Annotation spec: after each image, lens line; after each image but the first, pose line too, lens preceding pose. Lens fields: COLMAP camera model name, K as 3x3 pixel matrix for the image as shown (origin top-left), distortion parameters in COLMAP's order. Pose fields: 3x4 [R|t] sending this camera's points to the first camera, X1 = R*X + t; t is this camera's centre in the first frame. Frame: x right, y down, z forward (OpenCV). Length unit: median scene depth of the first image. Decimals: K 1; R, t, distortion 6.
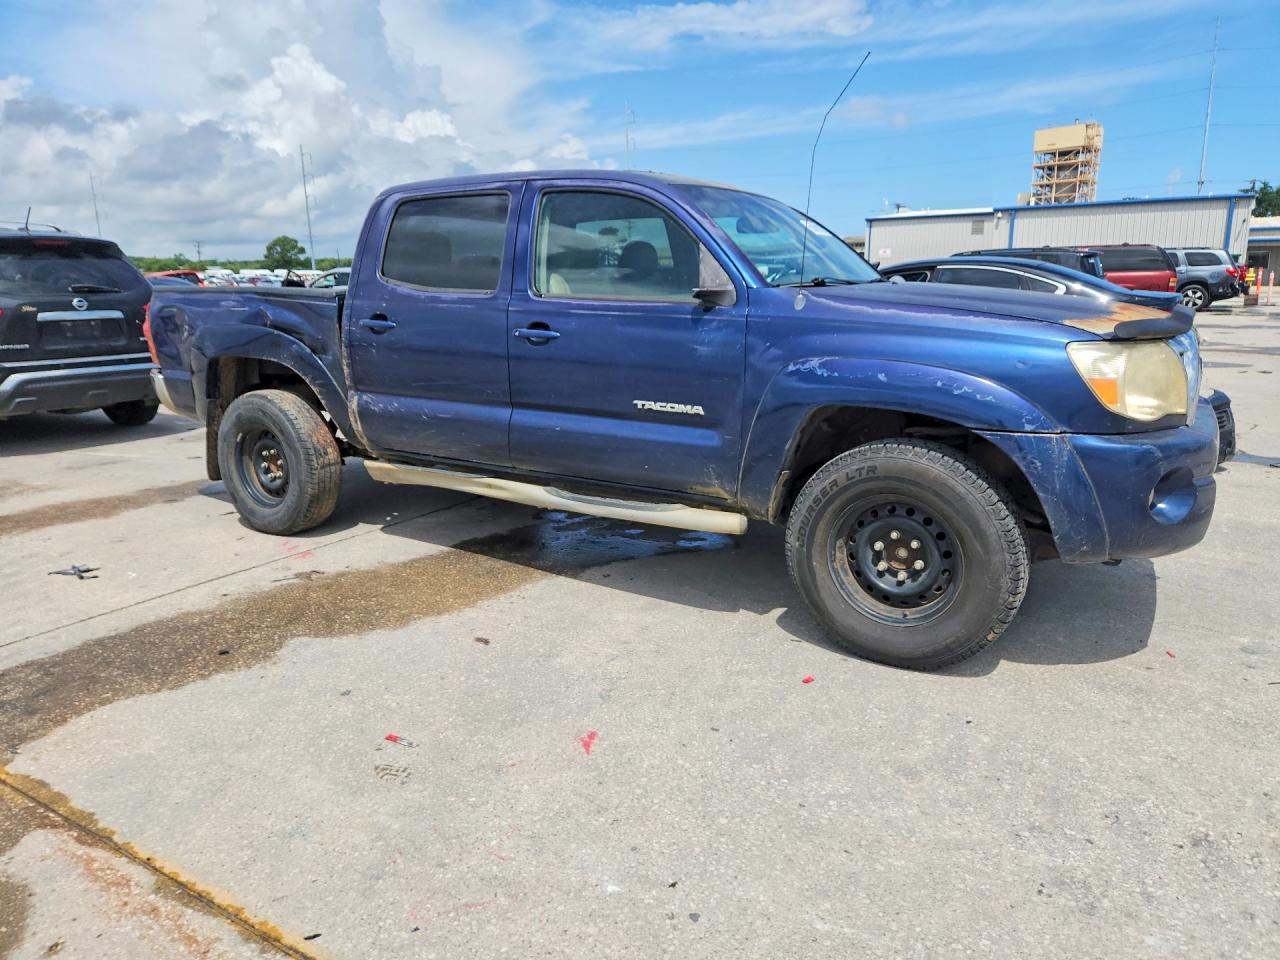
lens RADIAL K [[875.5, 0, 643.8], [0, 875.5, 482.6], [0, 0, 1]] dist [0.019373, -0.024928]
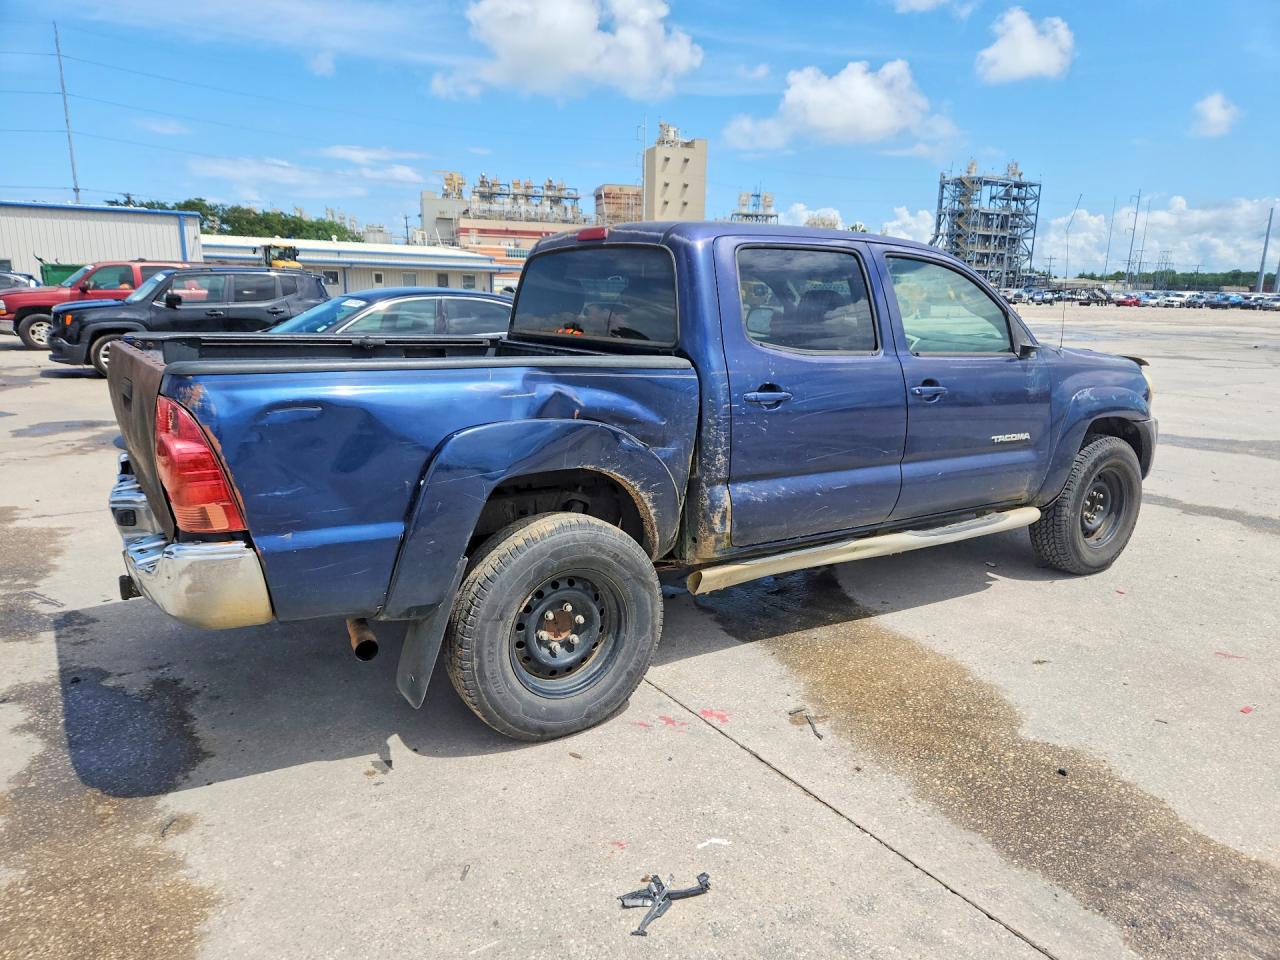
lens RADIAL K [[875.5, 0, 645.6], [0, 875.5, 482.8], [0, 0, 1]] dist [0.019373, -0.024928]
pose [[0.416990, -0.178435, 0.891224, -1.210461], [0.185836, 0.976564, 0.108571, -0.232826], [-0.889710, 0.120349, 0.440377, 0.821085]]
